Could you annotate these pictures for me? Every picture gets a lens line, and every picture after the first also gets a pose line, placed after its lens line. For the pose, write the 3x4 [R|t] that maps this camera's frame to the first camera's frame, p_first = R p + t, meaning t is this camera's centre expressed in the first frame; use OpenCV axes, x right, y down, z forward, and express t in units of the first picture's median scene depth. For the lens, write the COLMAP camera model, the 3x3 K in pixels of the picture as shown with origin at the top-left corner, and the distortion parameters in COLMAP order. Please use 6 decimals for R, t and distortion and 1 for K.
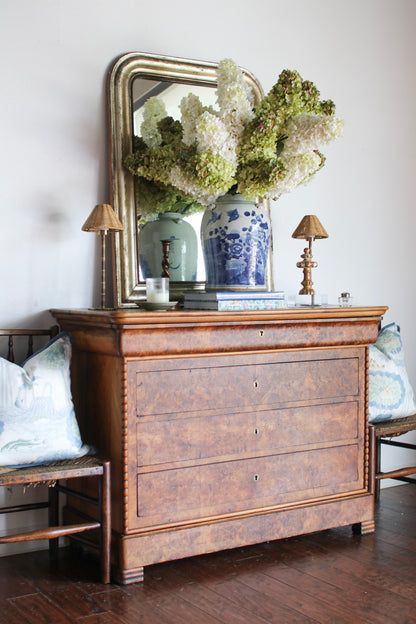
lens RADIAL K [[887.4, 0, 208.0], [0, 887.4, 312.0], [0, 0, 1]] dist [-0.180299, 0.248504]
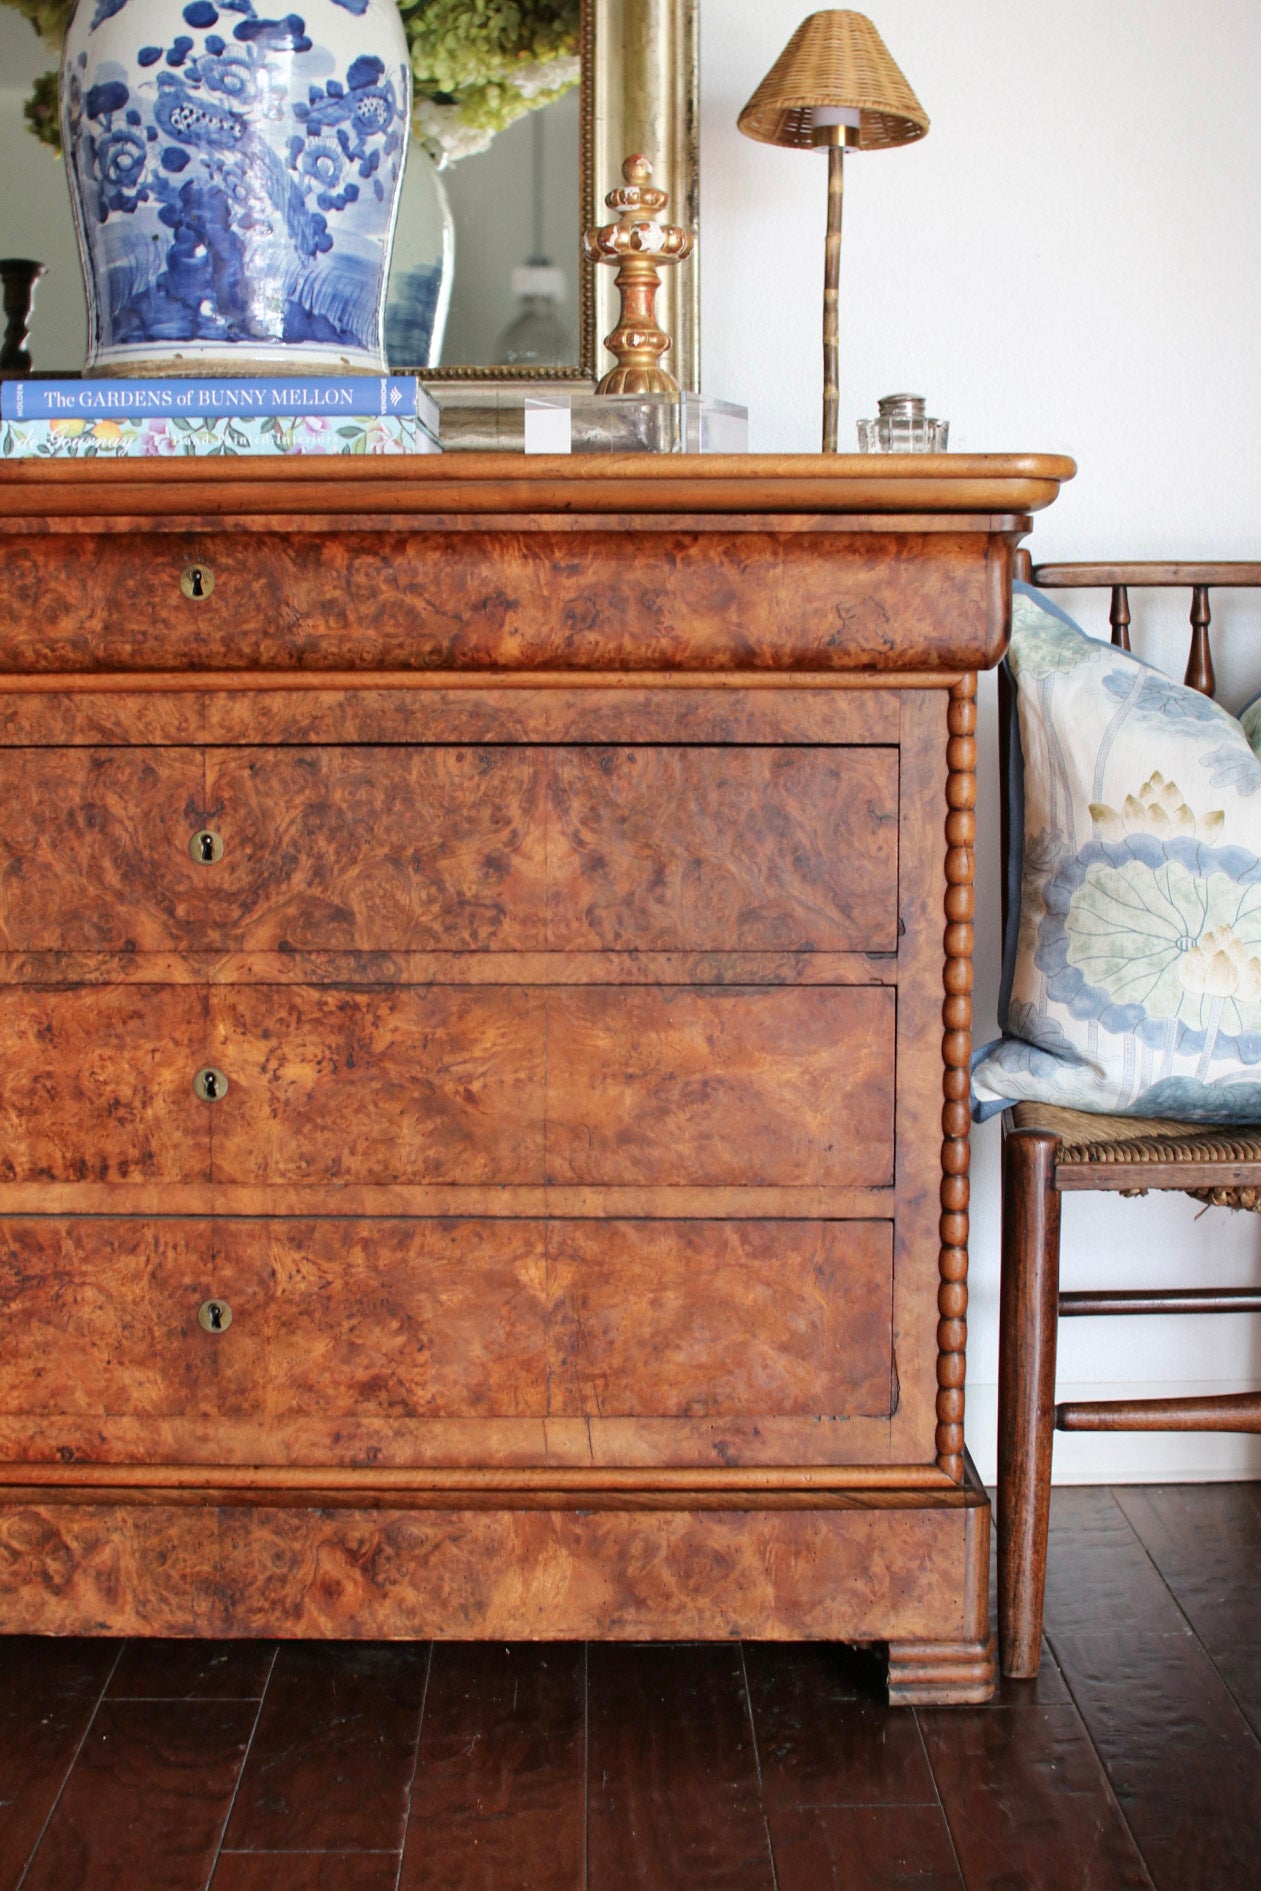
lens RADIAL K [[2689.3, 0, 630.5], [0, 2689.3, 945.5], [0, 0, 1]] dist [-0.180299, 0.248504]
pose [[0.844856, 0.065811, -0.530931, 0.475506], [-0.022482, 0.995896, 0.087670, 0.051855], [0.534522, -0.062132, 0.842868, 0.576328]]
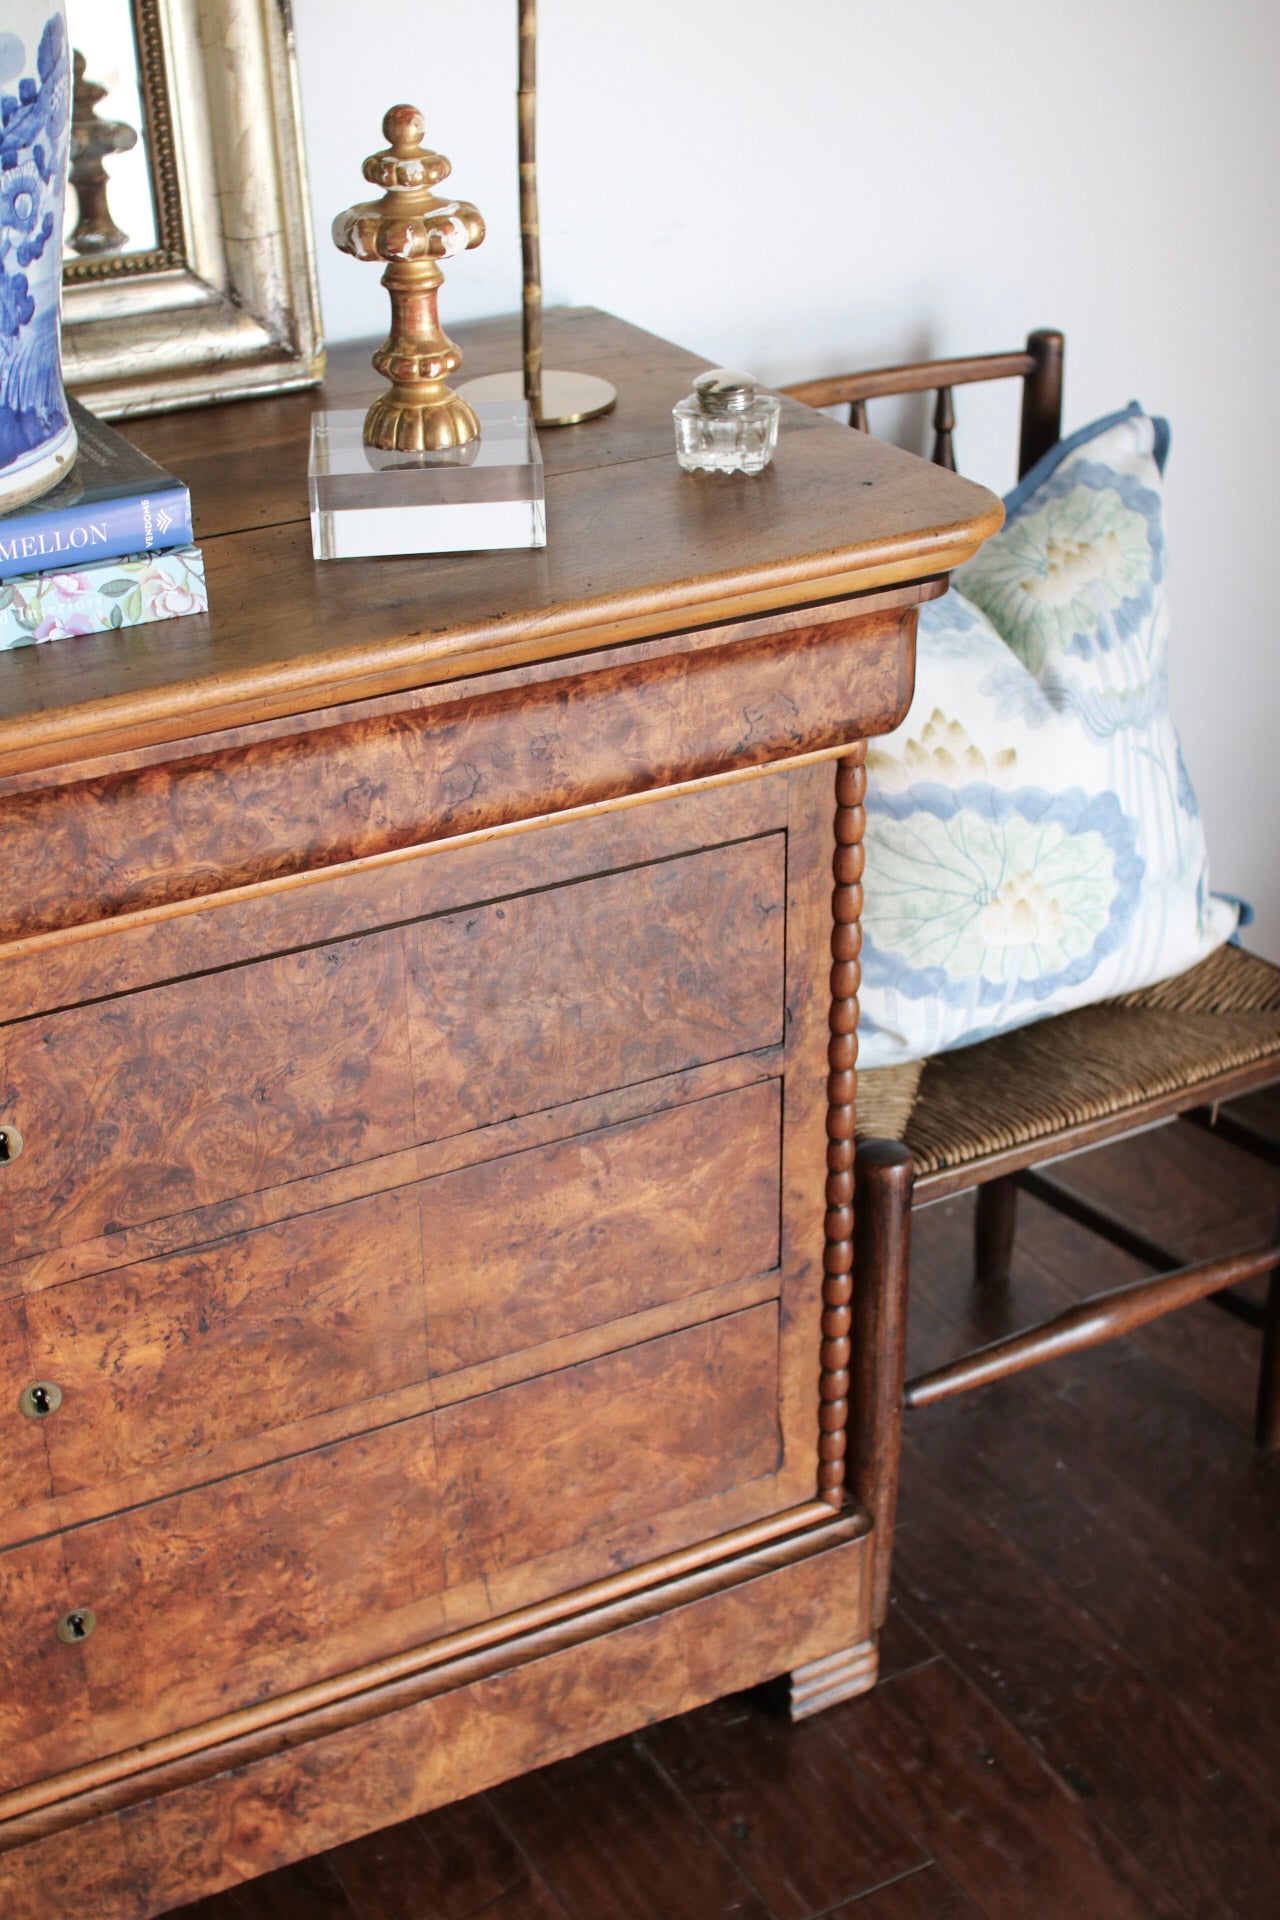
lens RADIAL K [[2673.6, 0, 640.0], [0, 2673.6, 960.0], [0, 0, 1]] dist [-0.190136, 0.302253]
pose [[0.997497, 0.025731, -0.065854, 0.200501], [0.006091, 0.896689, 0.442620, -0.150423], [0.070439, -0.441913, 0.894288, 0.656037]]
